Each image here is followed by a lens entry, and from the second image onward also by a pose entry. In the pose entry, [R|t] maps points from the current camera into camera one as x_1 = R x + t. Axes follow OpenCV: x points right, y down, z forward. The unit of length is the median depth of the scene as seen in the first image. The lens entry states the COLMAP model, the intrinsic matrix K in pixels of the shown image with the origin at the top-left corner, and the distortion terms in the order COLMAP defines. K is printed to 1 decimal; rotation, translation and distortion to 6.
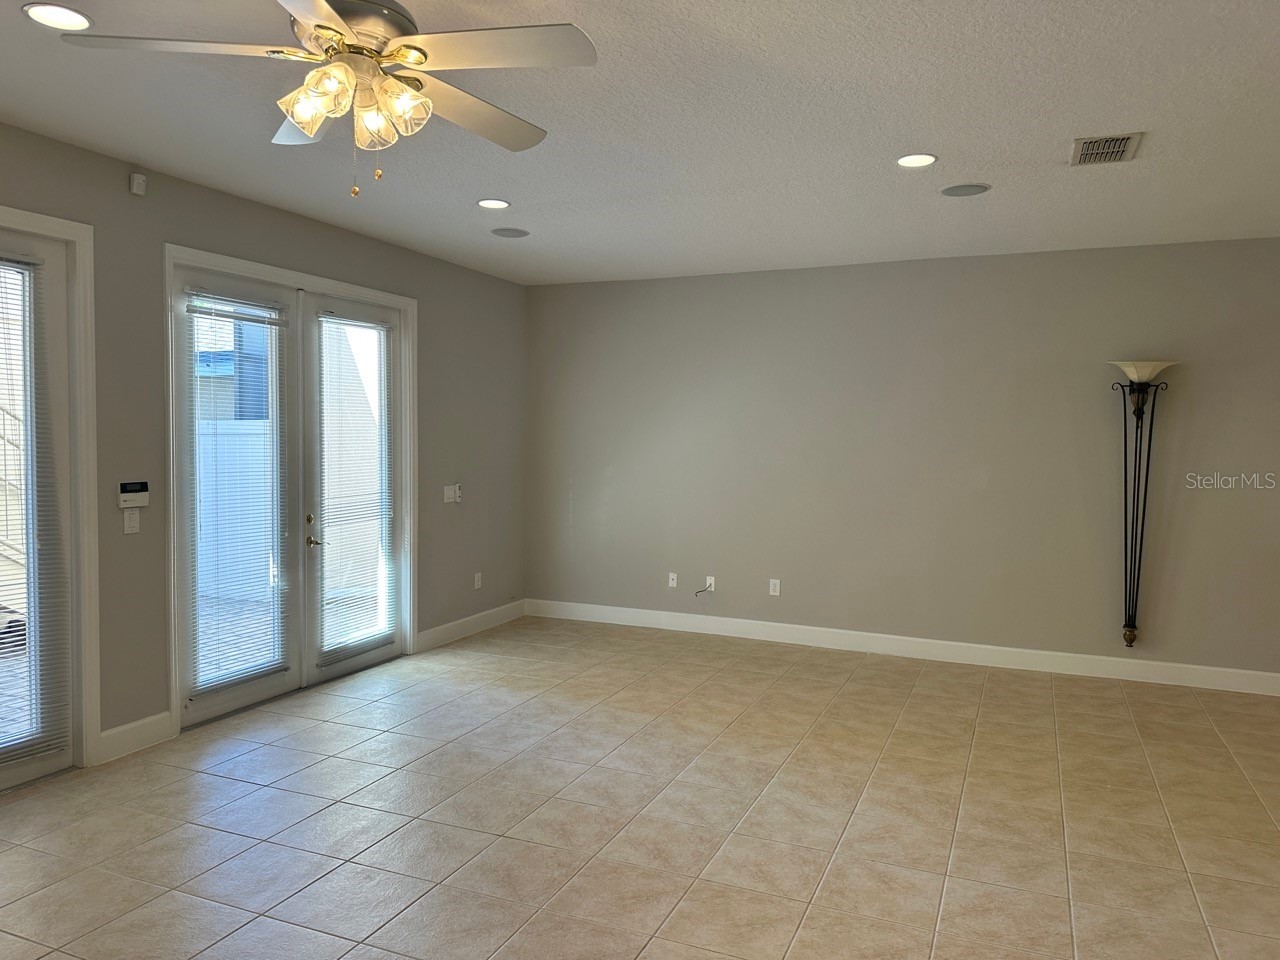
lens RADIAL K [[898.4, 0, 648.4], [0, 898.4, 464.8], [0, 0, 1]] dist [0.069332, -0.099639]
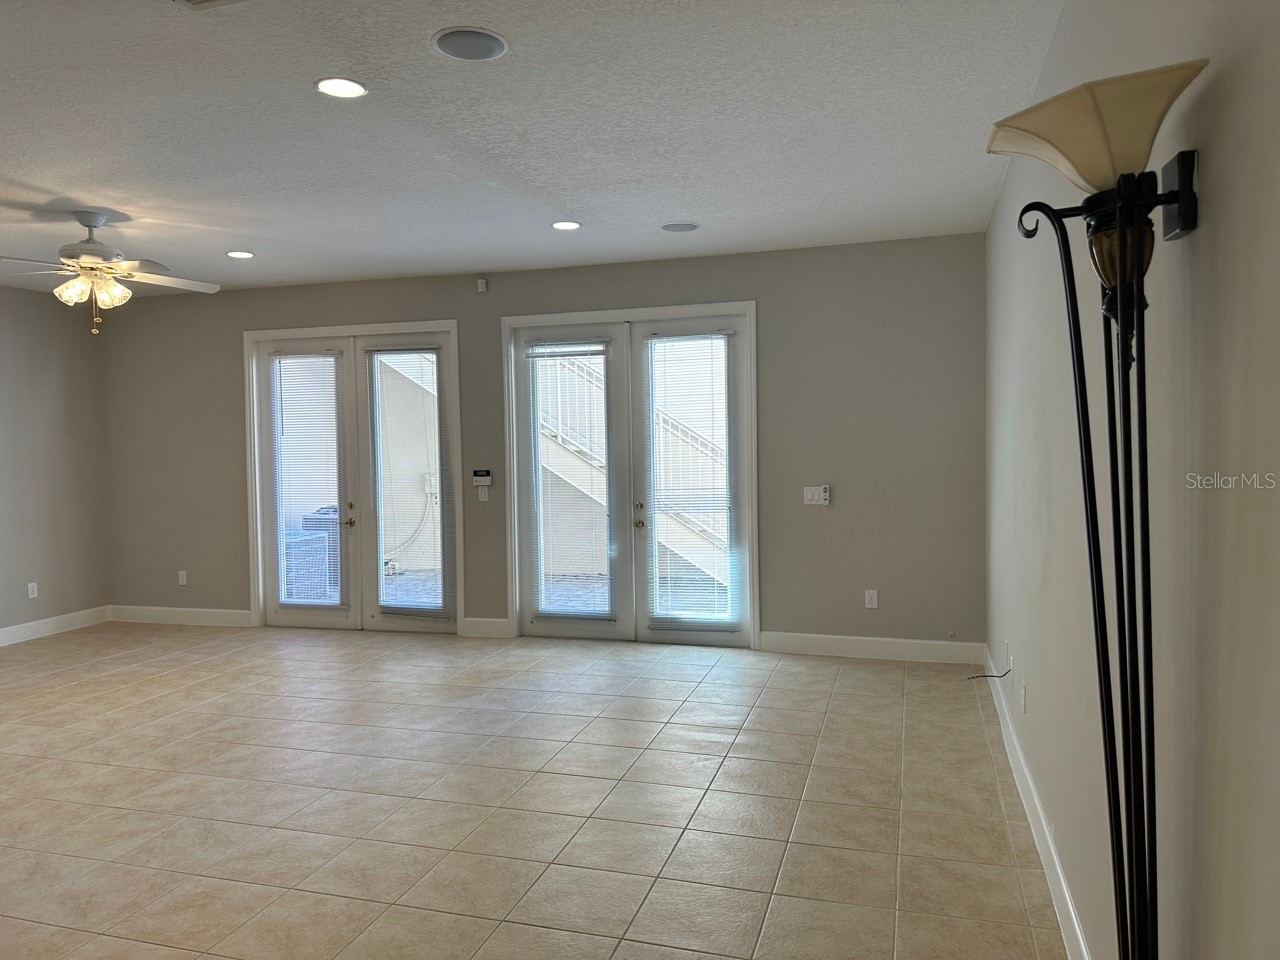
lens RADIAL K [[896.0, 0, 643.0], [0, 896.0, 465.7], [0, 0, 1]] dist [0.109855, -0.114474]
pose [[0.102530, 0.016457, -0.994594, 0.902459], [-0.012220, 0.999809, 0.015284, -0.014287], [0.994655, 0.010587, 0.102712, 0.947369]]
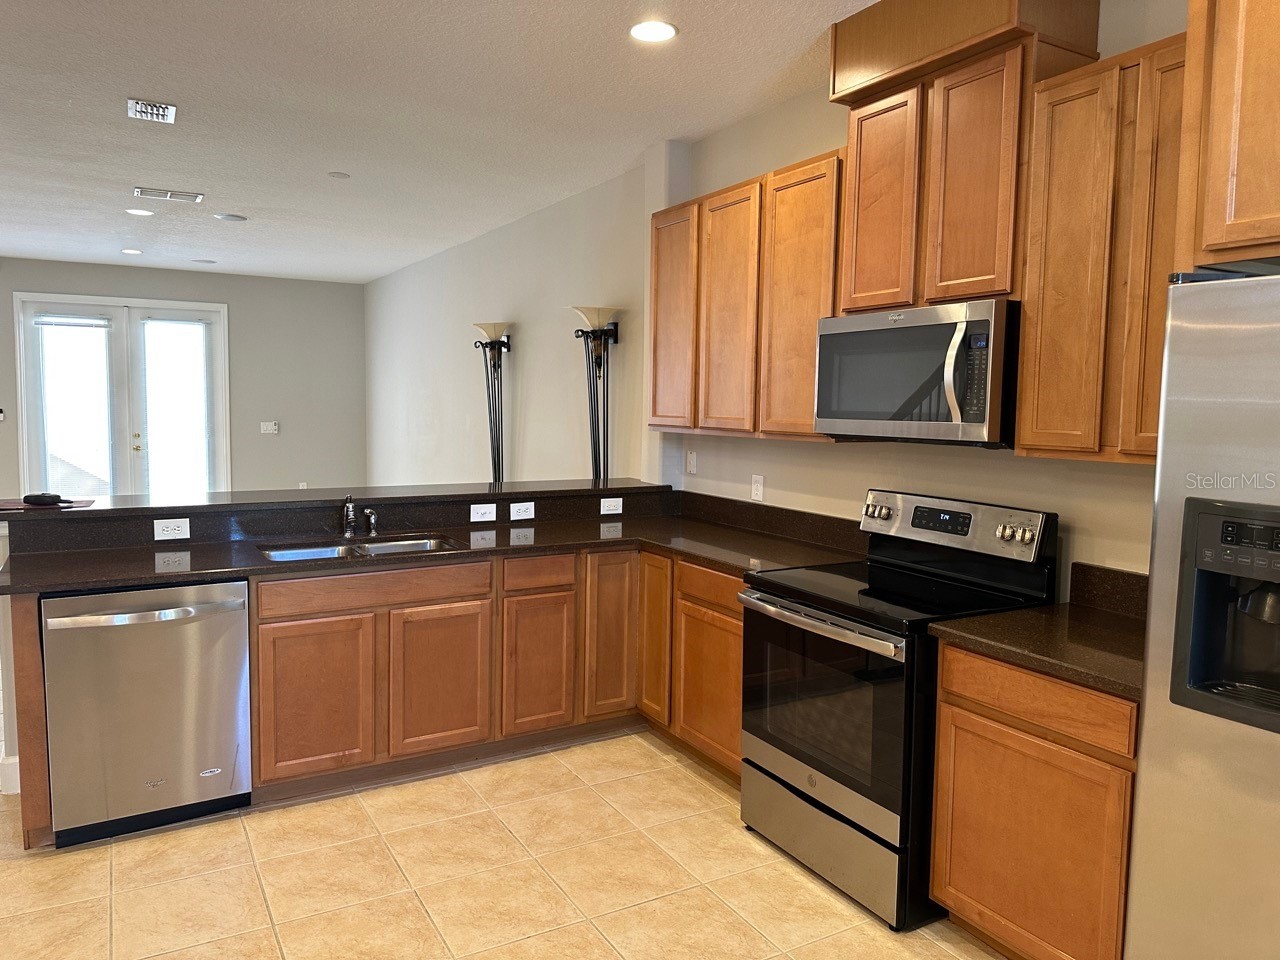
lens RADIAL K [[898.4, 0, 648.4], [0, 898.4, 464.8], [0, 0, 1]] dist [0.069332, -0.099639]
pose [[0.801693, 0.044150, -0.596103, 1.616843], [-0.025323, 0.998882, 0.039925, 0.023012], [0.597199, -0.016913, 0.801915, 0.179511]]
